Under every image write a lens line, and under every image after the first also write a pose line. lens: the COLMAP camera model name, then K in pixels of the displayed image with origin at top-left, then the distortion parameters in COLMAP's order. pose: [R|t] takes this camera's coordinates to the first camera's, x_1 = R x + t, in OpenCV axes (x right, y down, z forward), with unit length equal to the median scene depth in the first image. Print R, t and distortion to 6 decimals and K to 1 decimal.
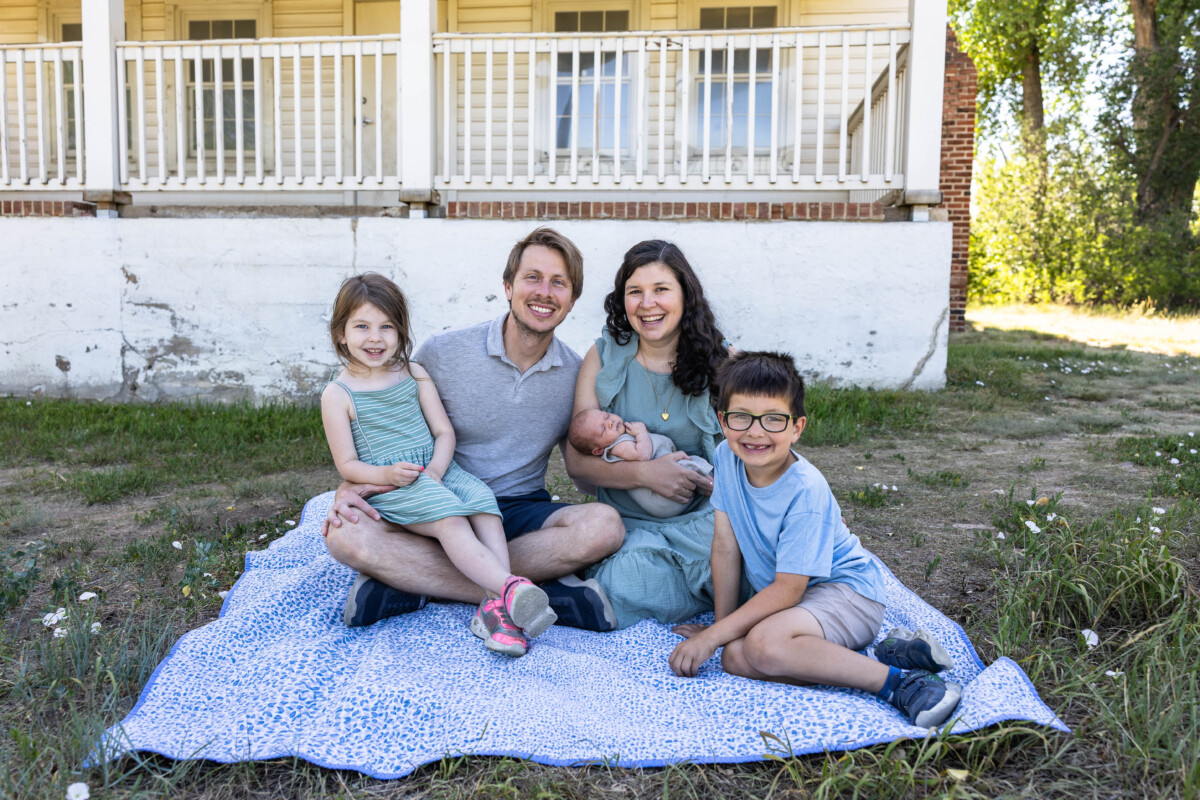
lens RADIAL K [[914.1, 0, 596.4], [0, 914.1, 391.9], [0, 0, 1]] dist [0.001085, 0.008859]
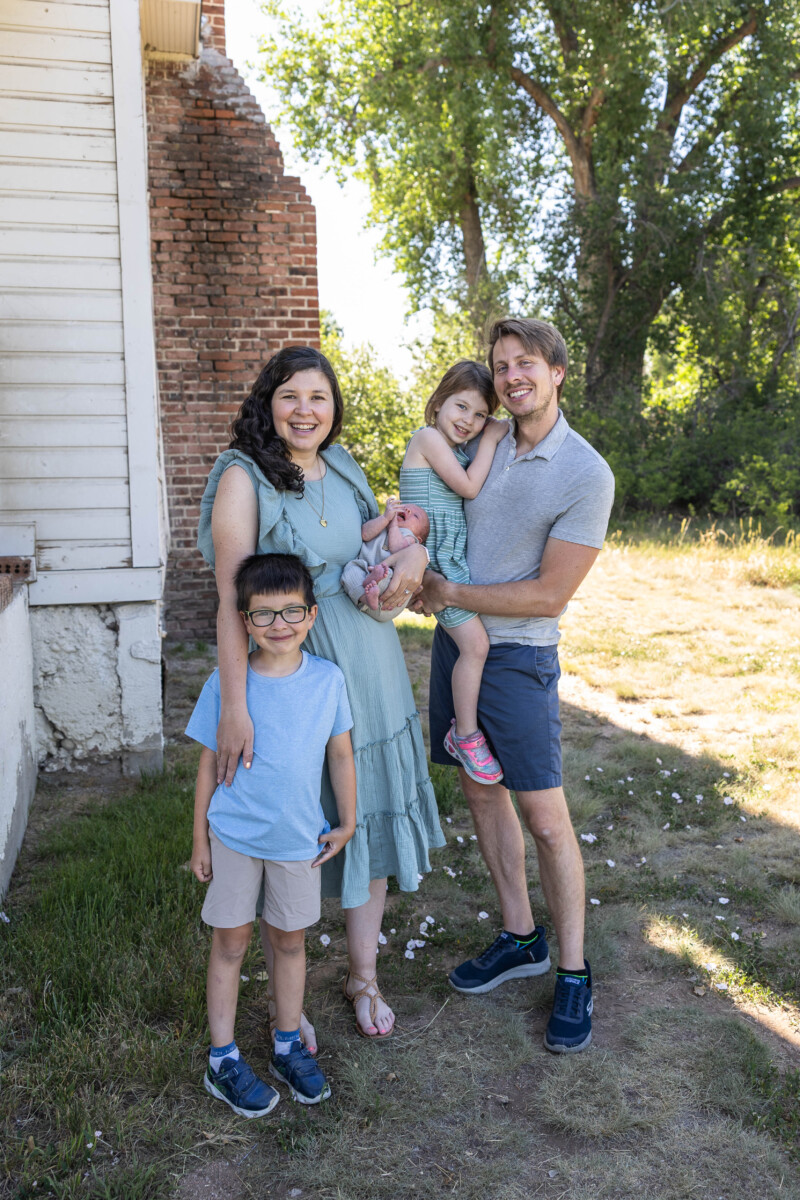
lens RADIAL K [[1020.6, 0, 453.6], [0, 1020.6, 545.0], [0, 0, 1]] dist [0.004756, 0.006556]
pose [[0.927670, -0.058984, 0.368714, 0.442788], [0.062079, 0.998065, 0.003476, -0.230459], [-0.368206, 0.019664, 0.929536, 0.630558]]
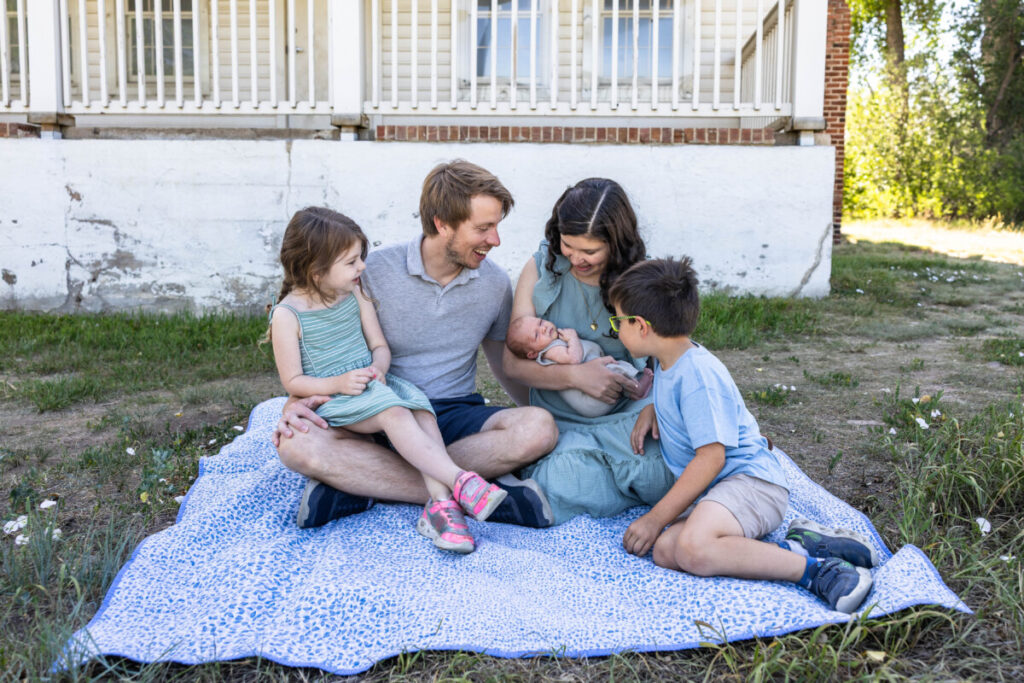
lens RADIAL K [[831.9, 0, 549.3], [0, 831.9, 301.6], [0, 0, 1]] dist [-0.000025, 0.010811]
pose [[0.998586, -0.005700, 0.052846, -0.012168], [0.005494, 0.999977, 0.004049, -0.003019], [-0.052868, -0.003753, 0.998594, 0.007855]]
